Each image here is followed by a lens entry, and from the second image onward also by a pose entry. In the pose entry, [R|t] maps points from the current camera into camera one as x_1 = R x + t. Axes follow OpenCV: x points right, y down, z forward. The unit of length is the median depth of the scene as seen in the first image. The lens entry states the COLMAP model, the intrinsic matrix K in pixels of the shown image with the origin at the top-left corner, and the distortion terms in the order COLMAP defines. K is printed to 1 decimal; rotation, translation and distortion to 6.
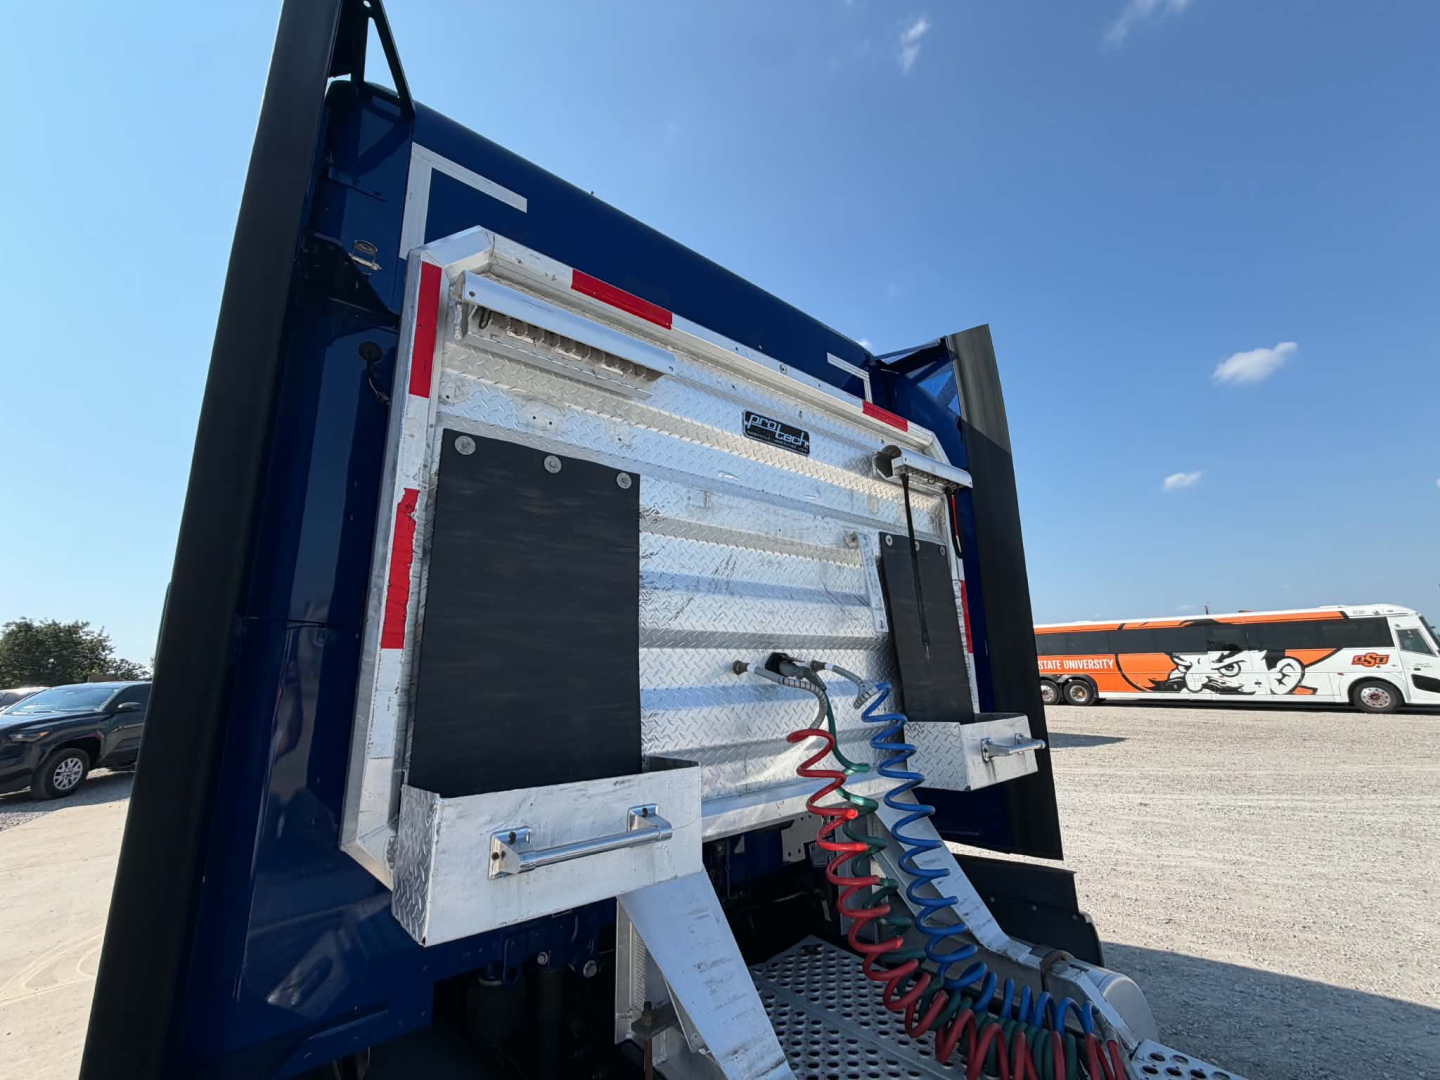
lens RADIAL K [[573.1, 0, 720.0], [0, 573.1, 540.0], [0, 0, 1]] dist [0.000910, 0.000313]
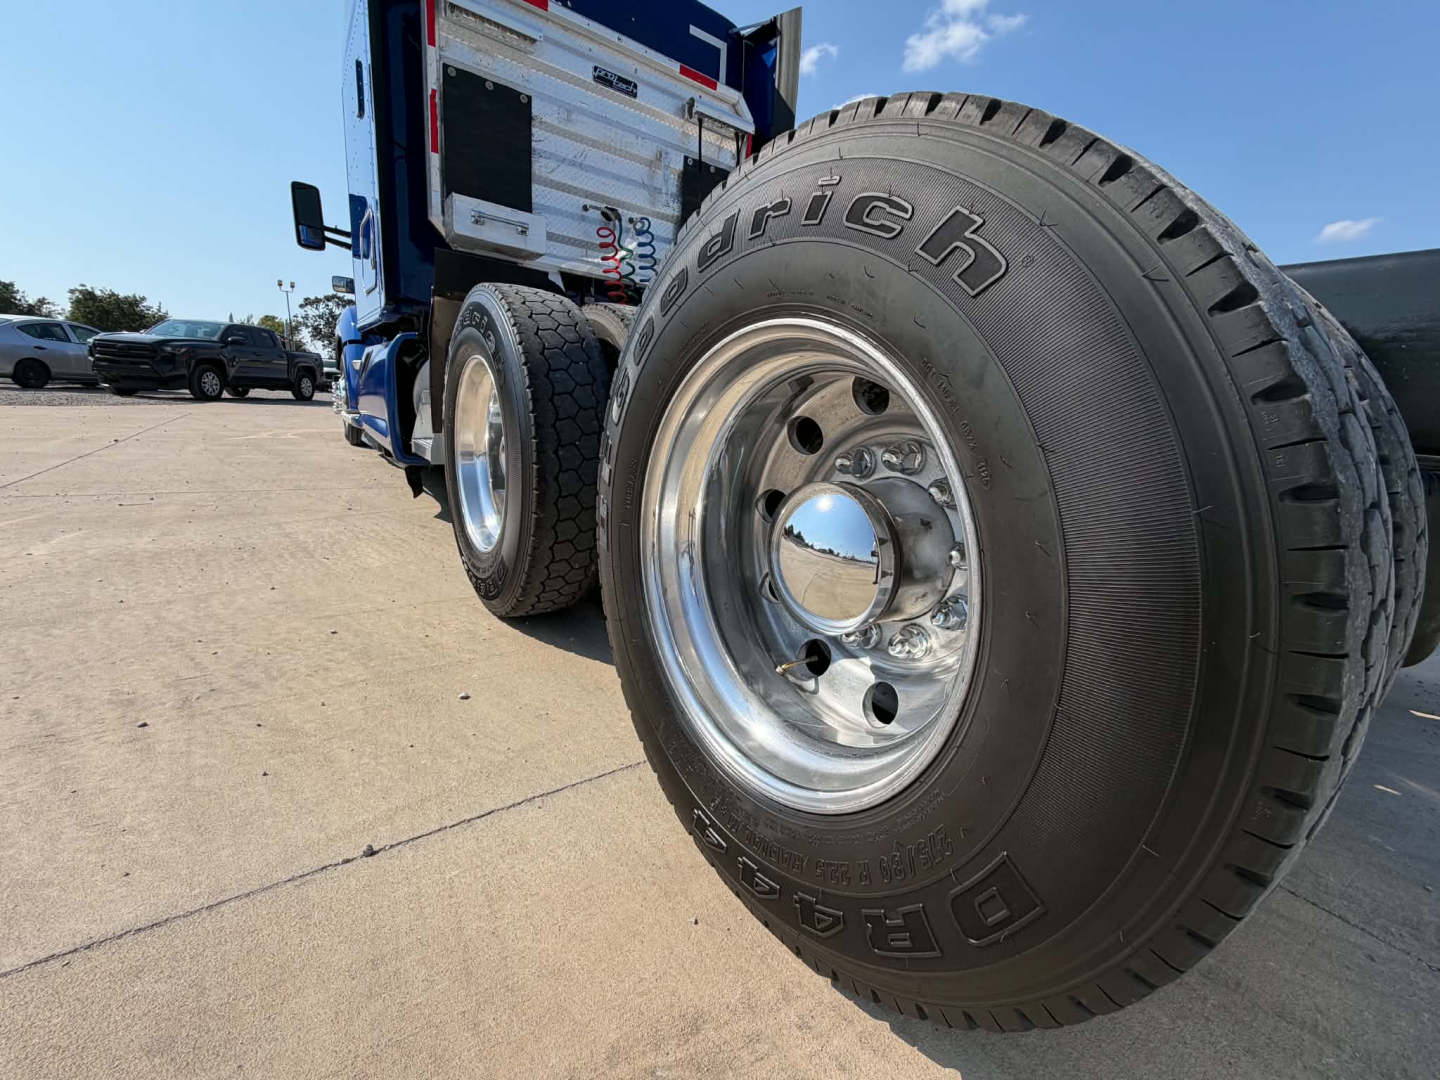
lens RADIAL K [[580.2, 0, 720.0], [0, 580.2, 540.0], [0, 0, 1]] dist [0.000797, -0.000048]
pose [[0.993100, 0.107807, -0.046155, 0.805150], [-0.077383, 0.898146, 0.432834, 0.368571], [0.088117, -0.426276, 0.900291, -1.565983]]
